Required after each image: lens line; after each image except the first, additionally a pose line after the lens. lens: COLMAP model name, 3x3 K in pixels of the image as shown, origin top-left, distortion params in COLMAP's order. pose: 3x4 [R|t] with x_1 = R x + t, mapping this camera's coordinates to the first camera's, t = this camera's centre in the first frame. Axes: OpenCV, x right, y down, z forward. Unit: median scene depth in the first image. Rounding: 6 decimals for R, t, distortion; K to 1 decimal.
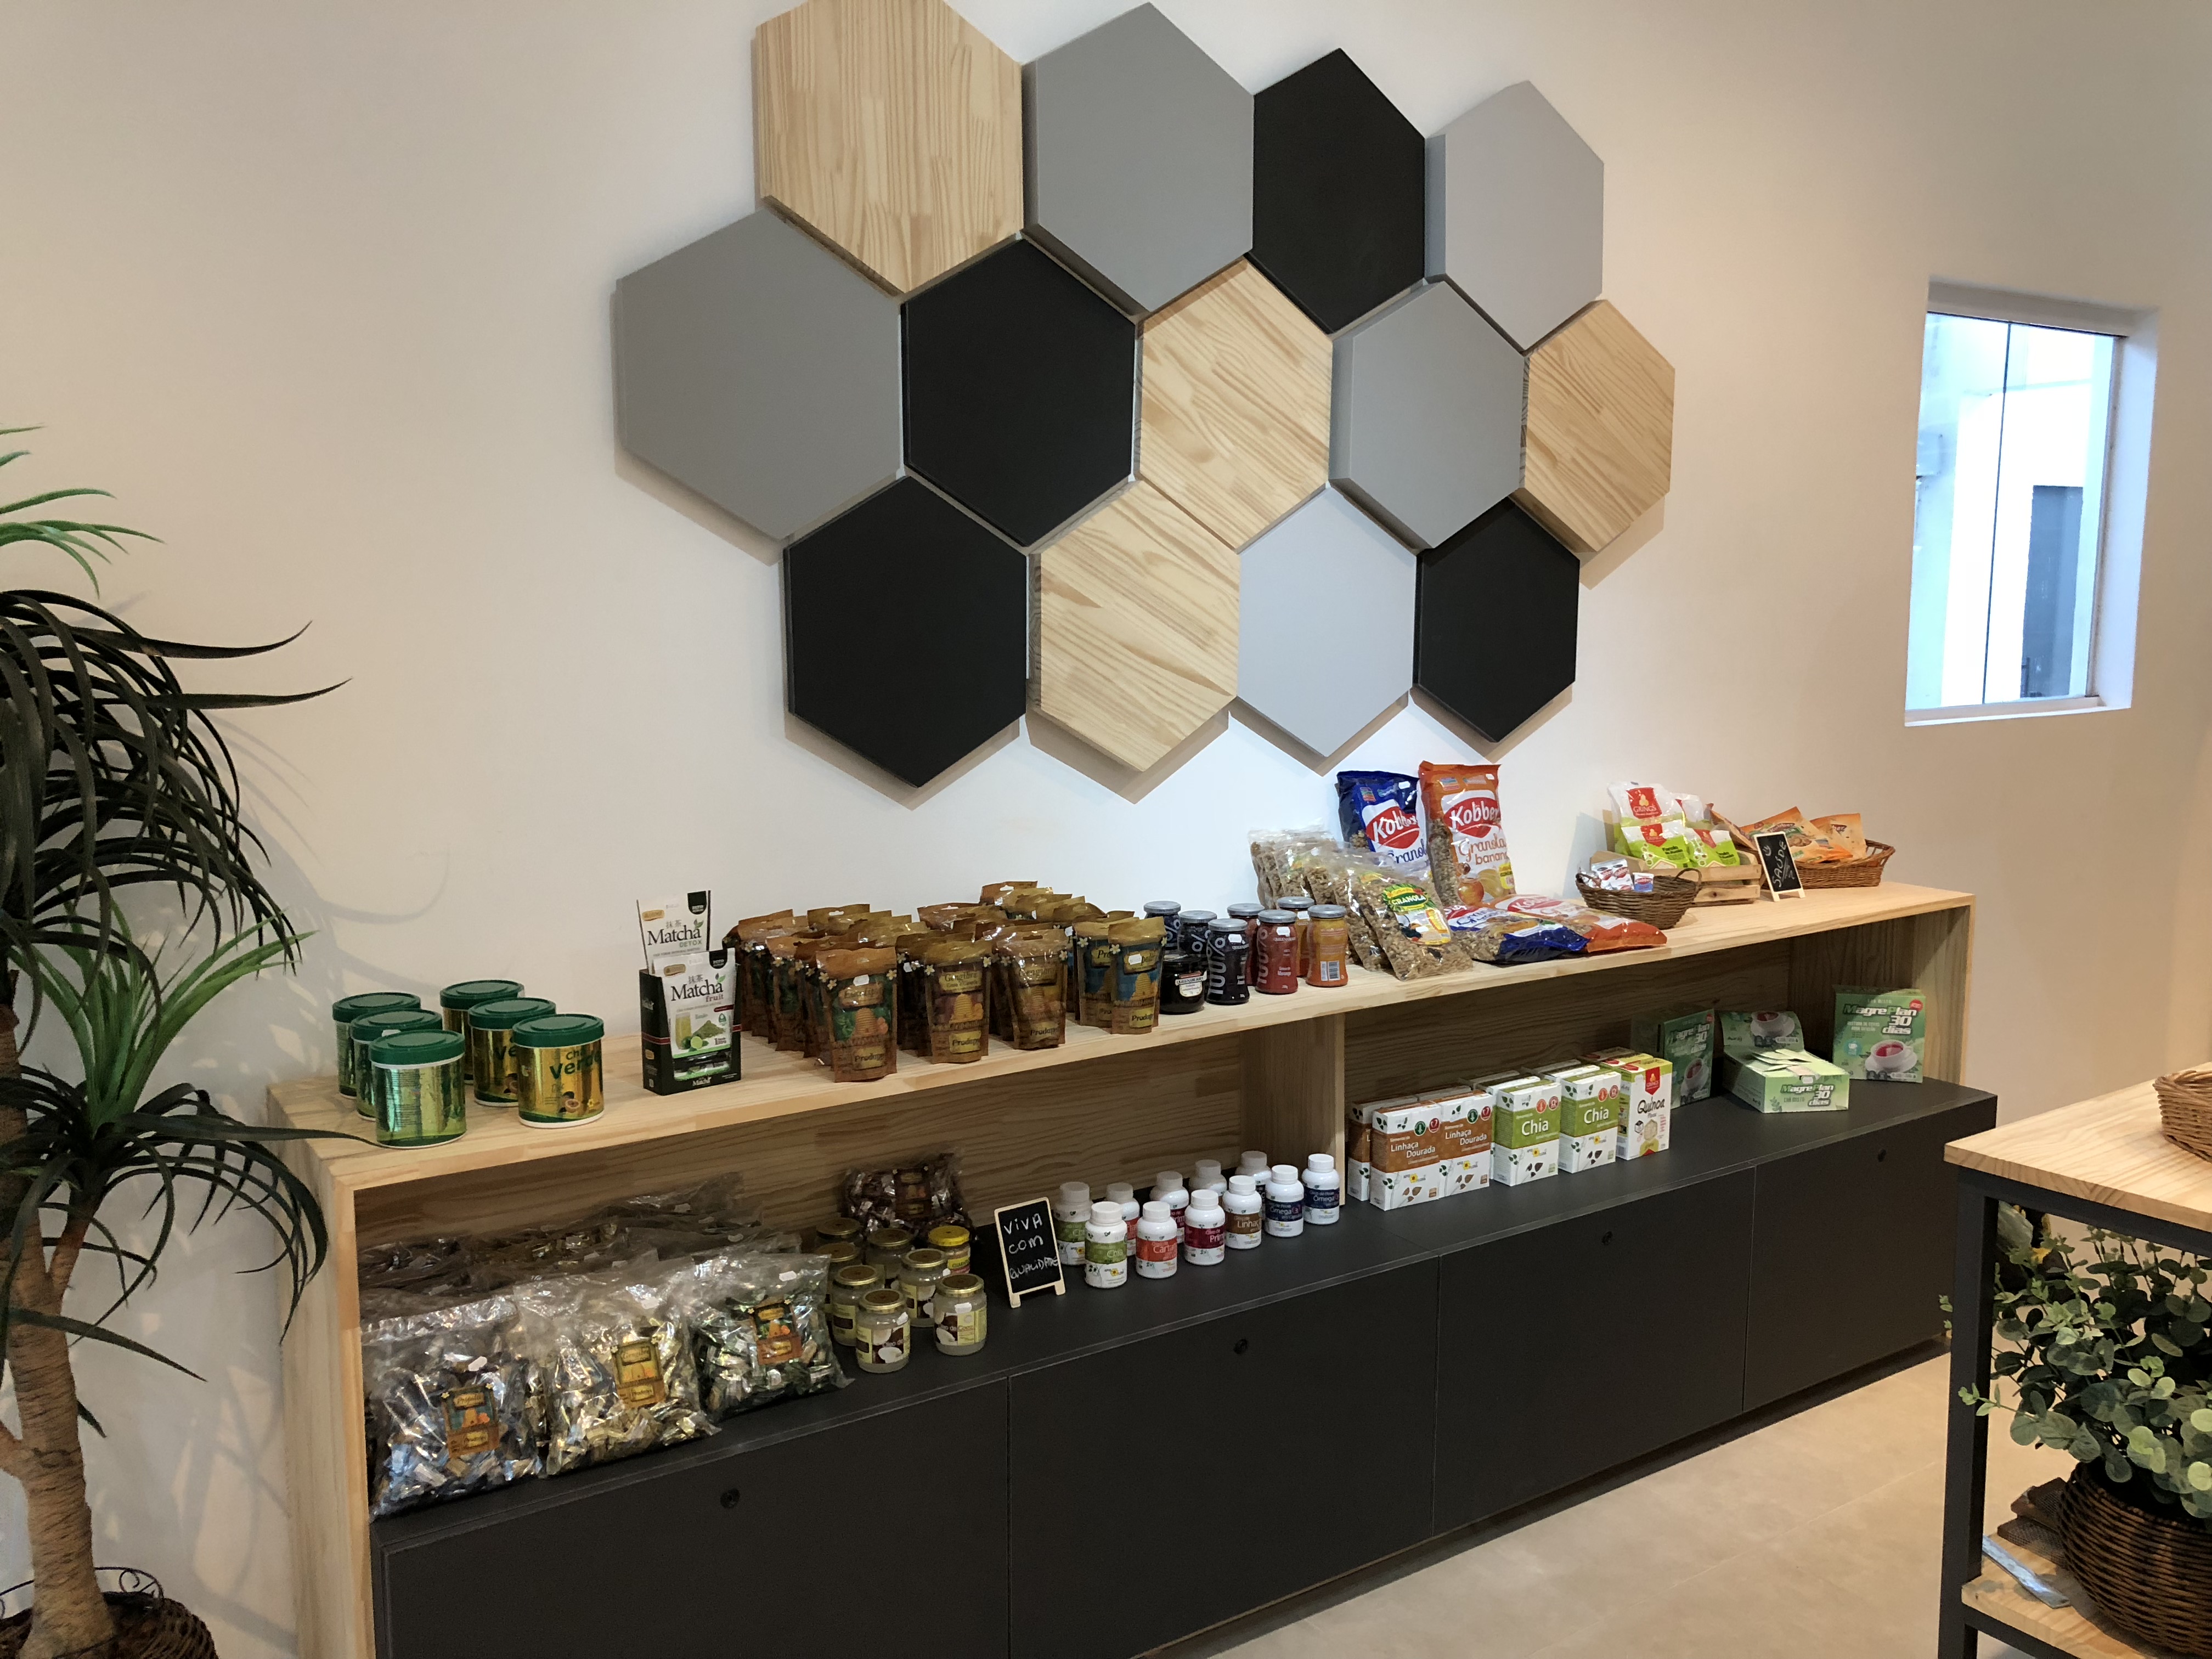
lens RADIAL K [[1840.9, 0, 1106.2], [0, 1840.9, 841.2], [0, 0, 1]] dist [0.020706, -0.028355]
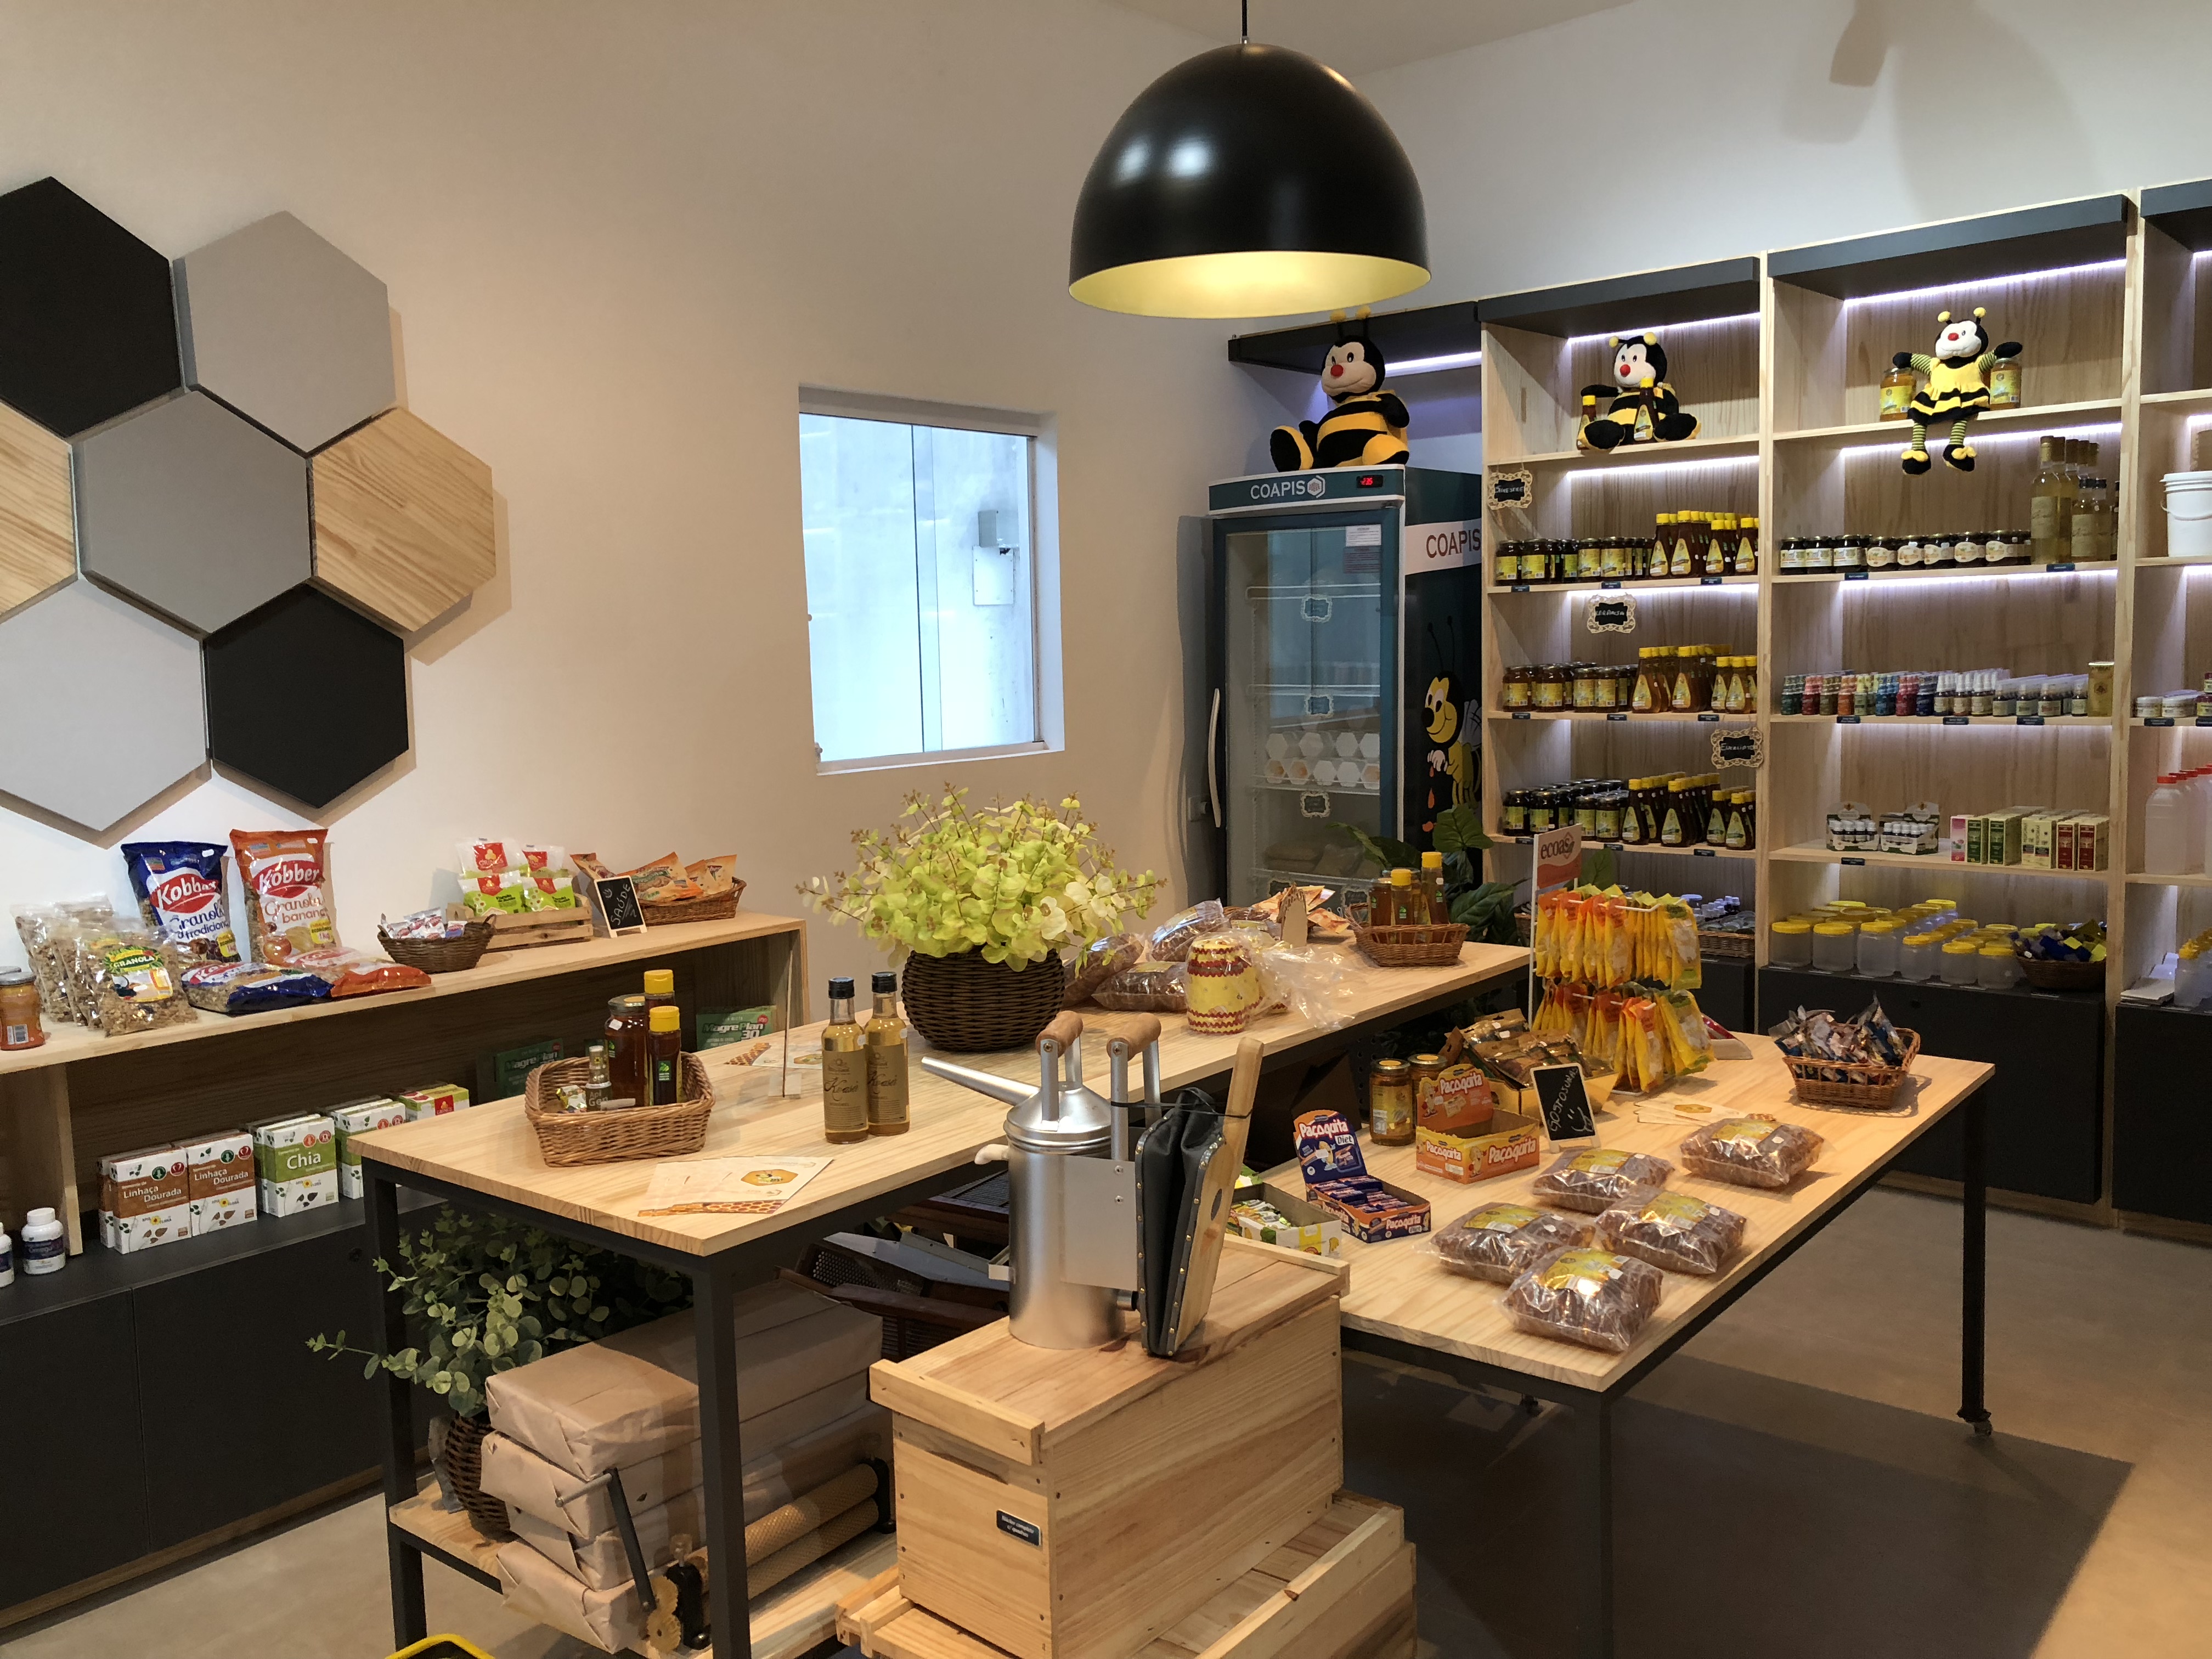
lens RADIAL K [[1840.9, 0, 1105.2], [0, 1840.9, 817.8], [0, 0, 1]] dist [0.020706, -0.028355]
pose [[0.953730, -0.048162, 0.296783, 0.343873], [0.060718, 0.997602, -0.033230, 0.016402], [-0.294471, 0.049713, 0.954367, -0.178333]]
